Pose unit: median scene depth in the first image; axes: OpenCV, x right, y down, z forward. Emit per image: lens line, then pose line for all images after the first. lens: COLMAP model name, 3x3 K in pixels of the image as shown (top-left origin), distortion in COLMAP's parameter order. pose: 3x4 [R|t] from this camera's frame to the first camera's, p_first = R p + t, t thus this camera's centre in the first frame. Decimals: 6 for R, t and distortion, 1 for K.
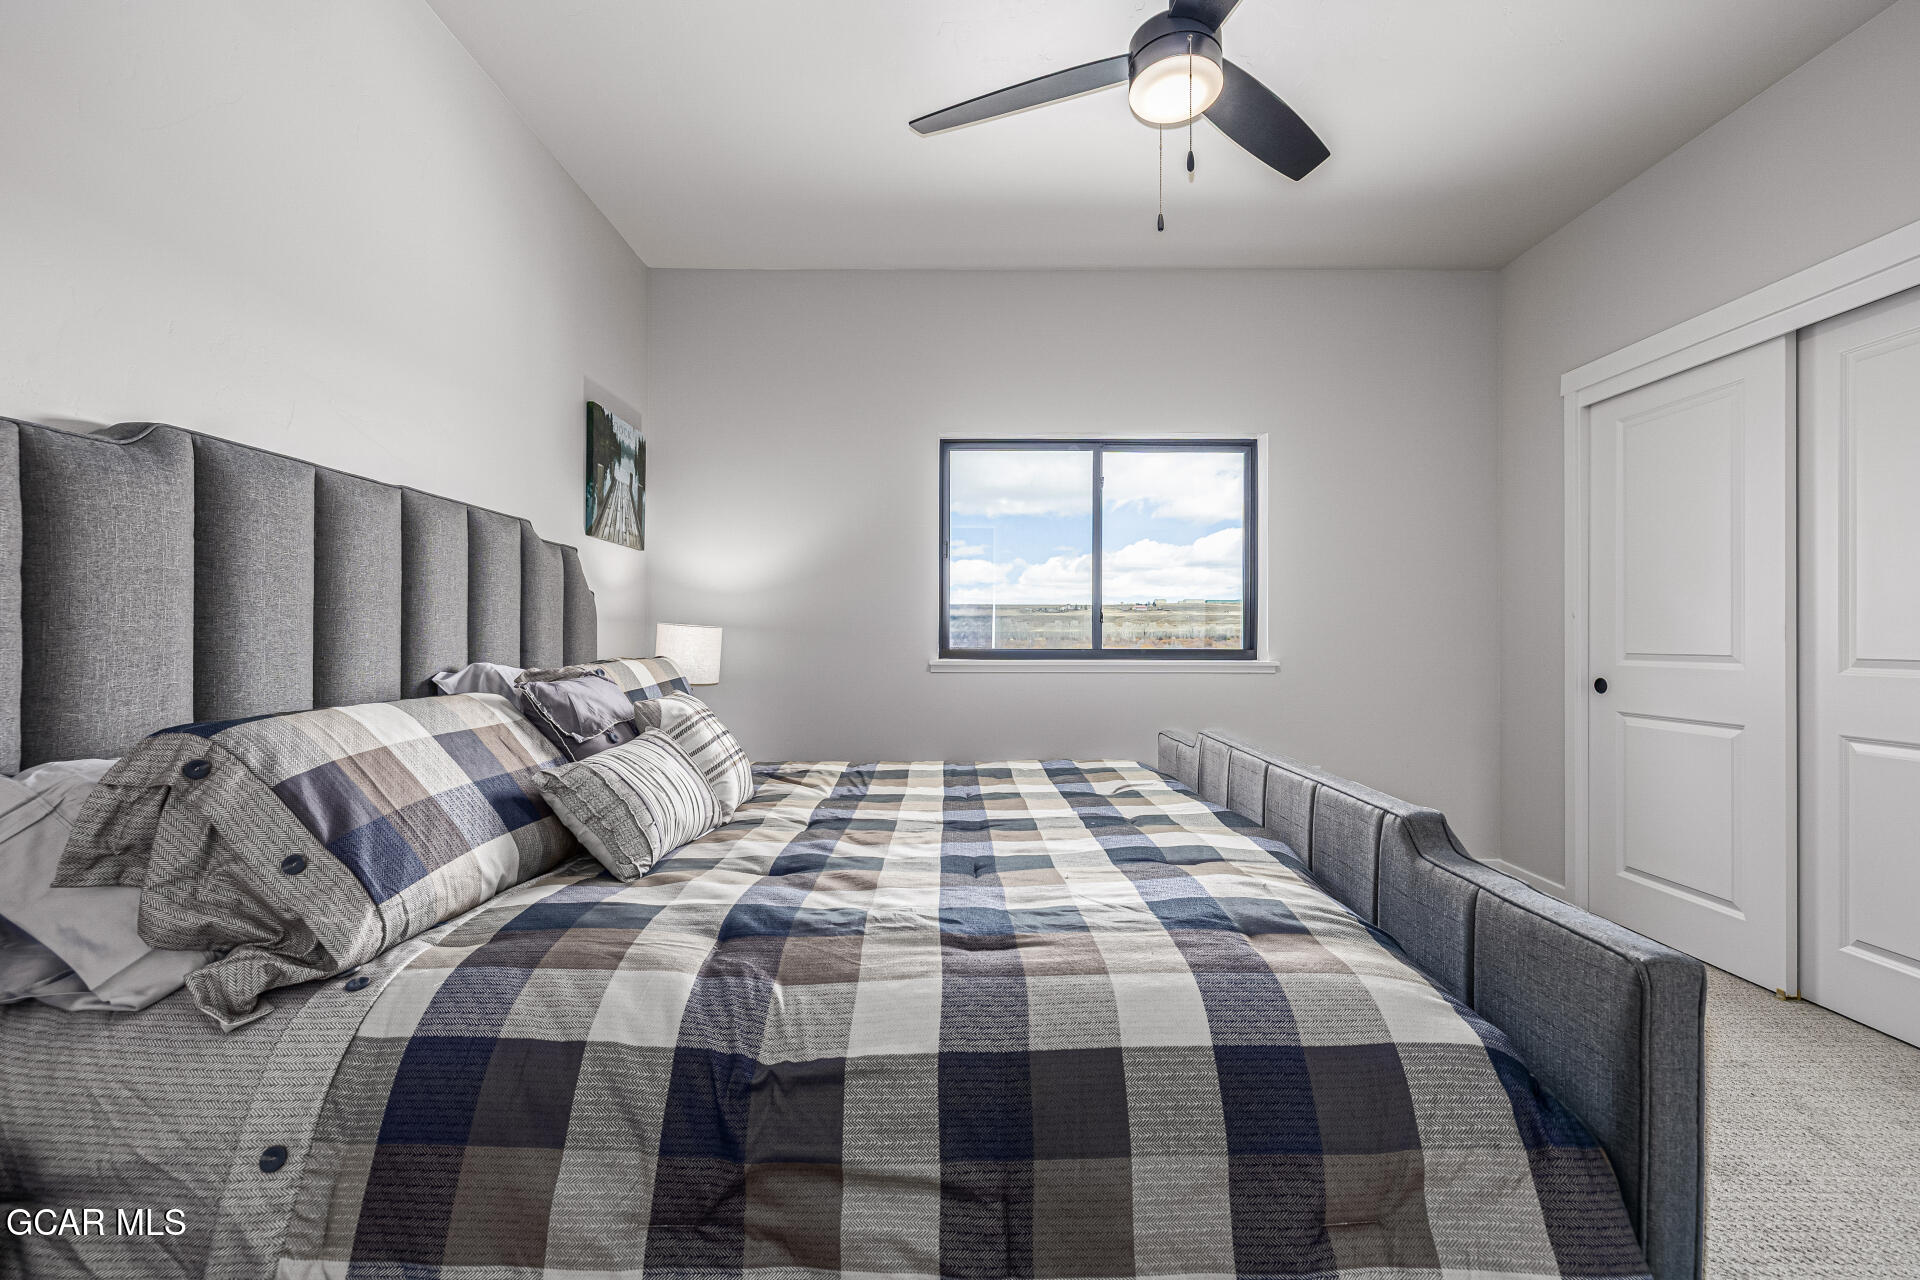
lens RADIAL K [[813.5, 0, 968.1], [0, 813.5, 633.4], [0, 0, 1]] dist [0.004494, -0.000296]
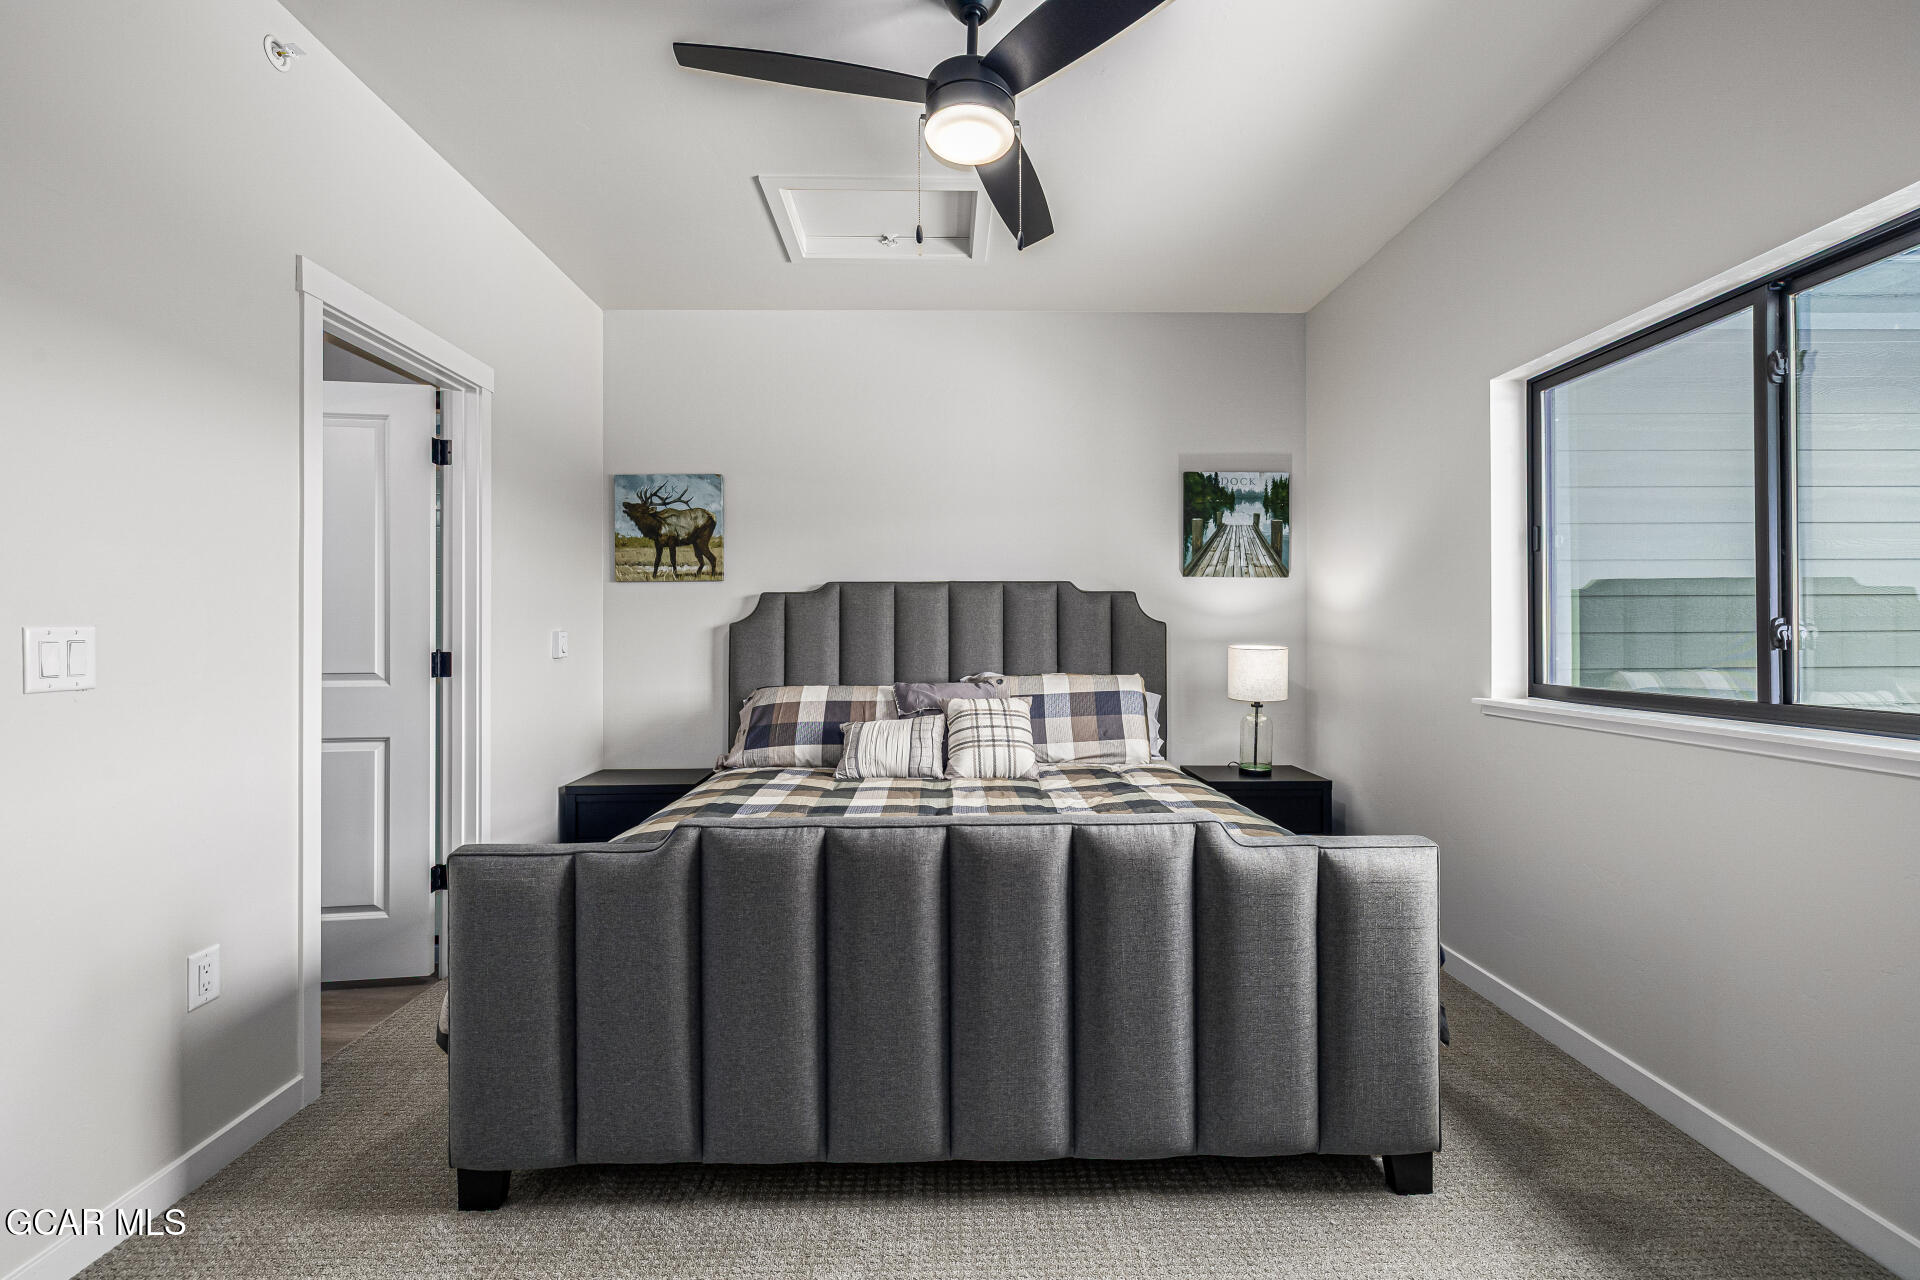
lens RADIAL K [[813.5, 0, 957.1], [0, 813.5, 628.7], [0, 0, 1]] dist [0.004494, -0.000296]
pose [[0.005046, -0.007890, -0.999956, 0.814287], [0.006114, 0.999950, -0.007859, -0.030550], [0.999969, -0.006074, 0.005094, 0.632857]]
